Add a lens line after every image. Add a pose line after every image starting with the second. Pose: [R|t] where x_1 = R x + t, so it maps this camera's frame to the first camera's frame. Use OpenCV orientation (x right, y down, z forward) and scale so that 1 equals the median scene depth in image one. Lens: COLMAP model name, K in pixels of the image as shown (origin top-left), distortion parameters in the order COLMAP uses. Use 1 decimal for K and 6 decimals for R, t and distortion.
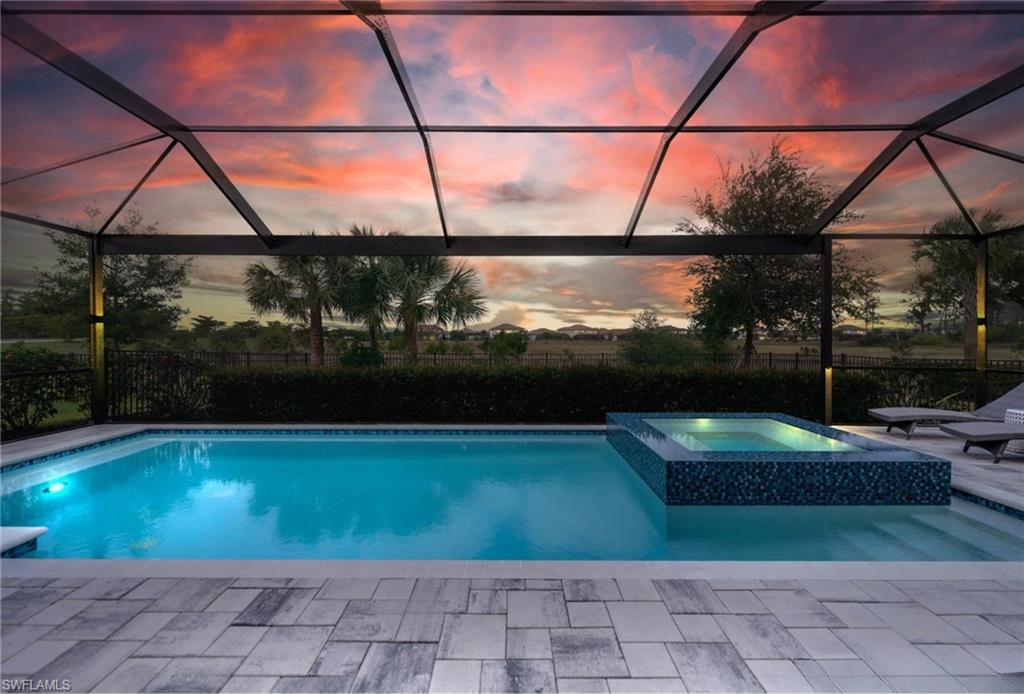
lens RADIAL K [[428.1, 0, 512.0], [0, 428.1, 347.0], [0, 0, 1]] dist [-0.000238, -0.000110]
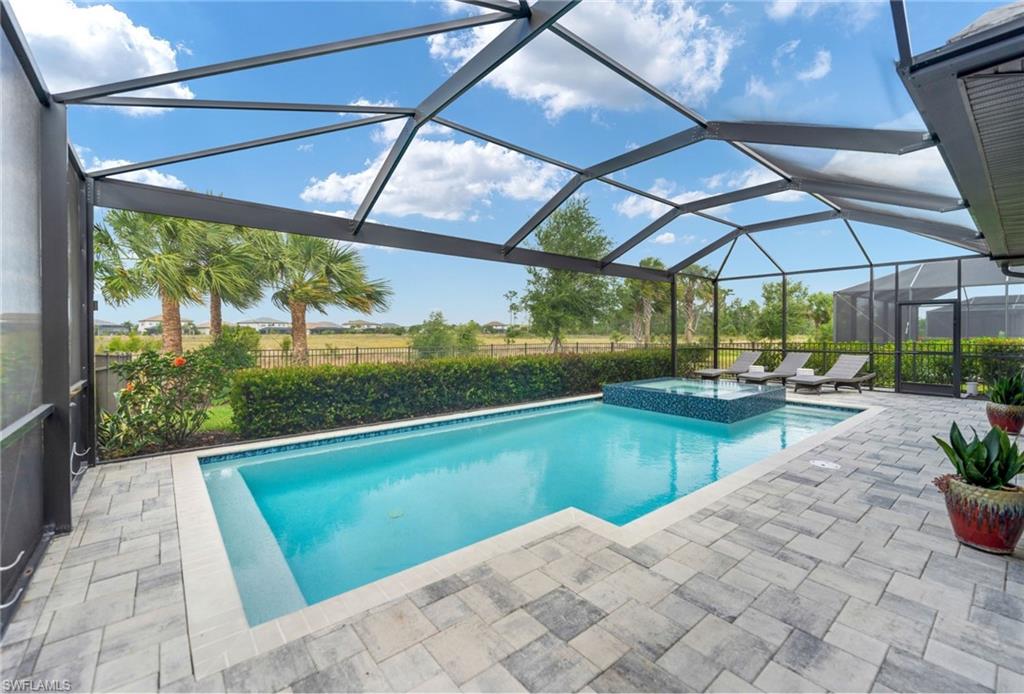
lens RADIAL K [[428.1, 0, 512.0], [0, 428.1, 347.0], [0, 0, 1]] dist [-0.000238, -0.000110]
pose [[0.770721, -0.022276, 0.636784, -0.112261], [0.014085, 0.999740, 0.017925, 0.000122], [-0.637017, -0.004846, 0.770834, 0.016815]]
